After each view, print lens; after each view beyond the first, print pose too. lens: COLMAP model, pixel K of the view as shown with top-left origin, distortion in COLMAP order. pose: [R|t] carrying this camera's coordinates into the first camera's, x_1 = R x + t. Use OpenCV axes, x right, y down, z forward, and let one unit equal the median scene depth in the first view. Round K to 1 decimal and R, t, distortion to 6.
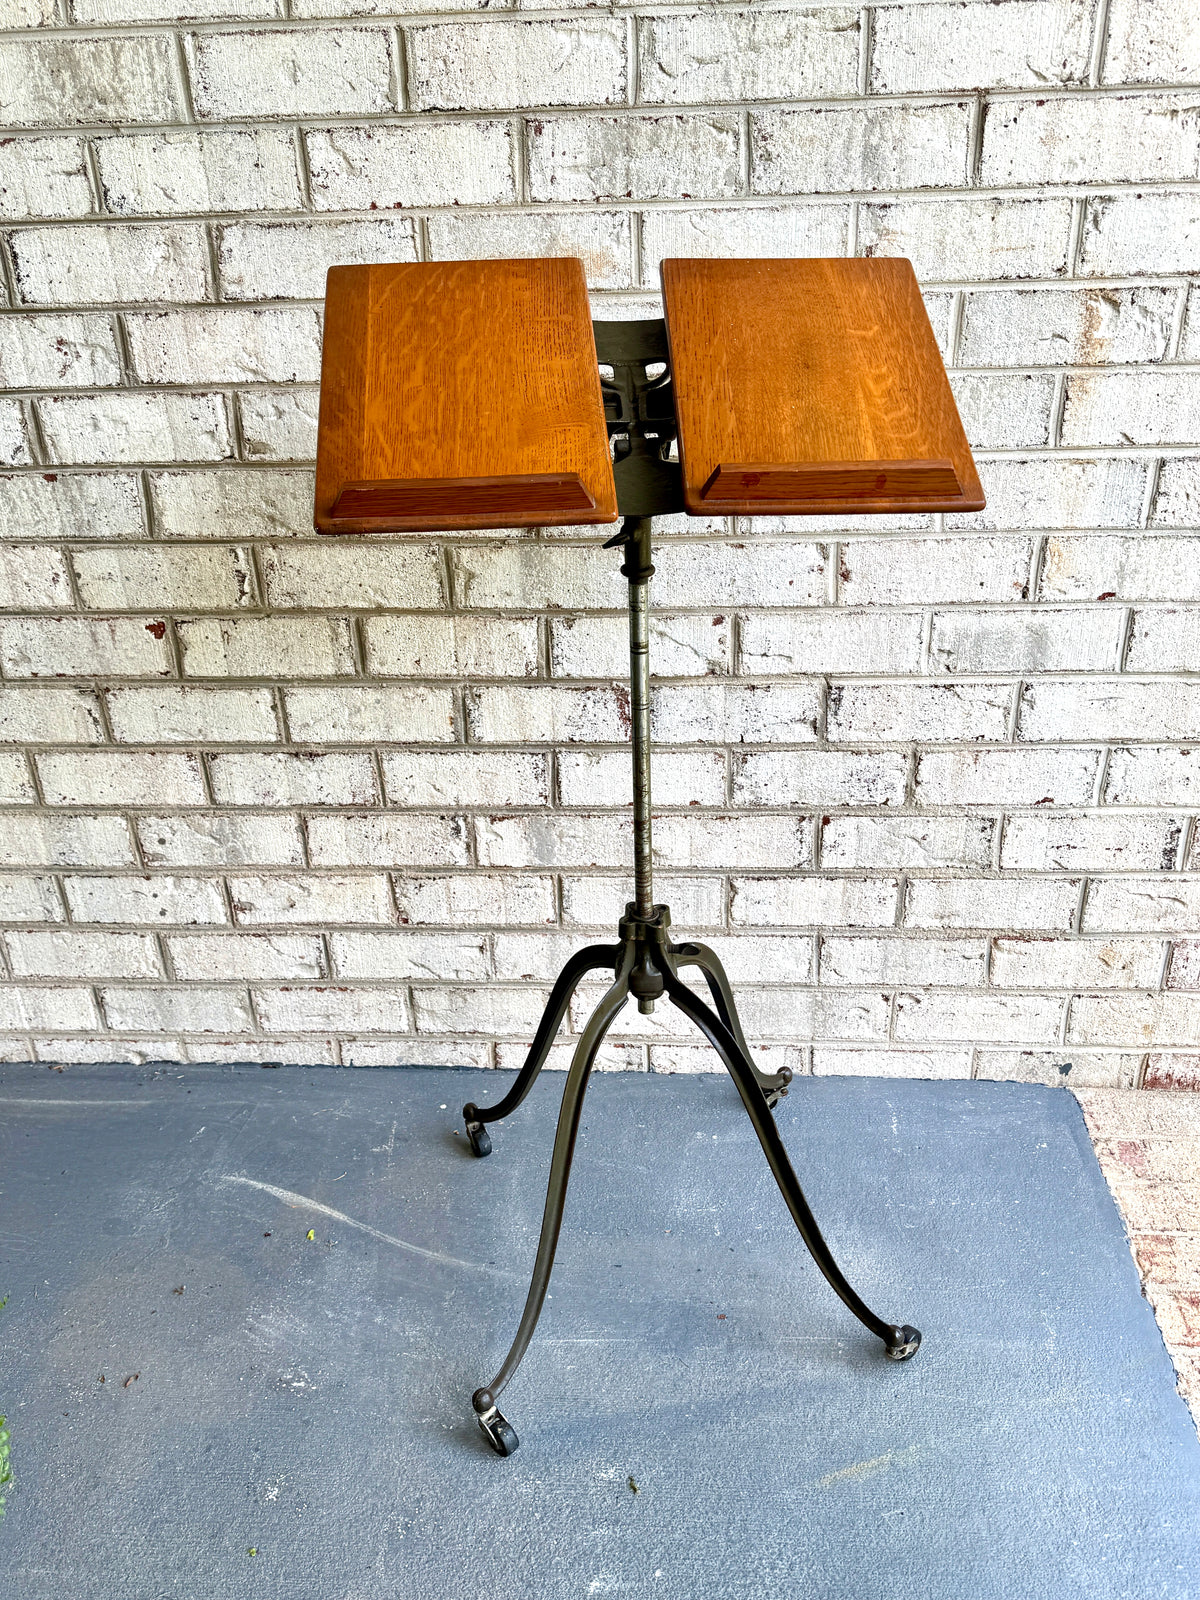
lens RADIAL K [[1371.2, 0, 611.0], [0, 1371.2, 778.6], [0, 0, 1]] dist [0.013631, -0.043753]
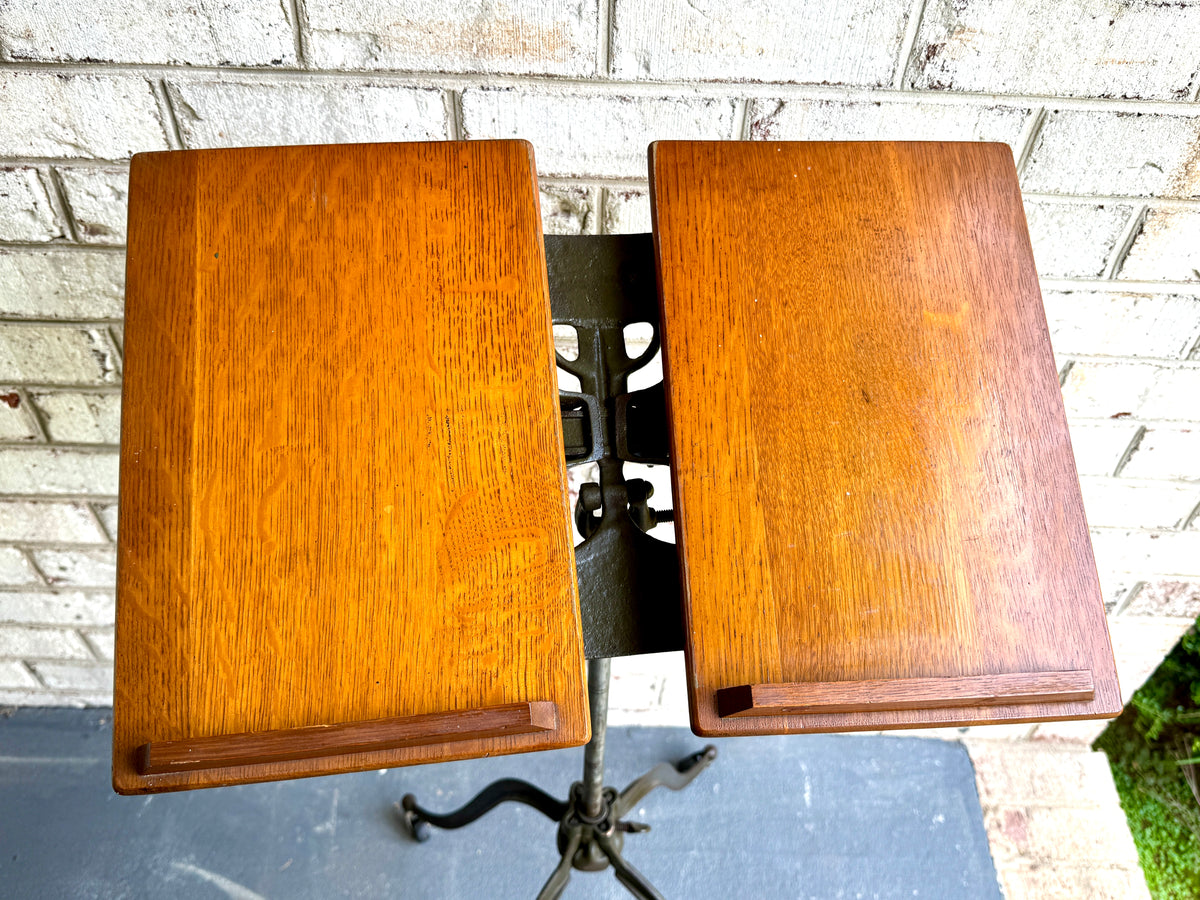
lens RADIAL K [[1028.4, 0, 611.1], [0, 1028.4, 392.2], [0, 0, 1]] dist [0.013631, -0.043753]
pose [[0.996549, 0.007646, 0.082649, -0.019018], [-0.035816, 0.937886, 0.345091, -0.362763], [-0.074877, -0.346861, 0.934923, 0.412088]]
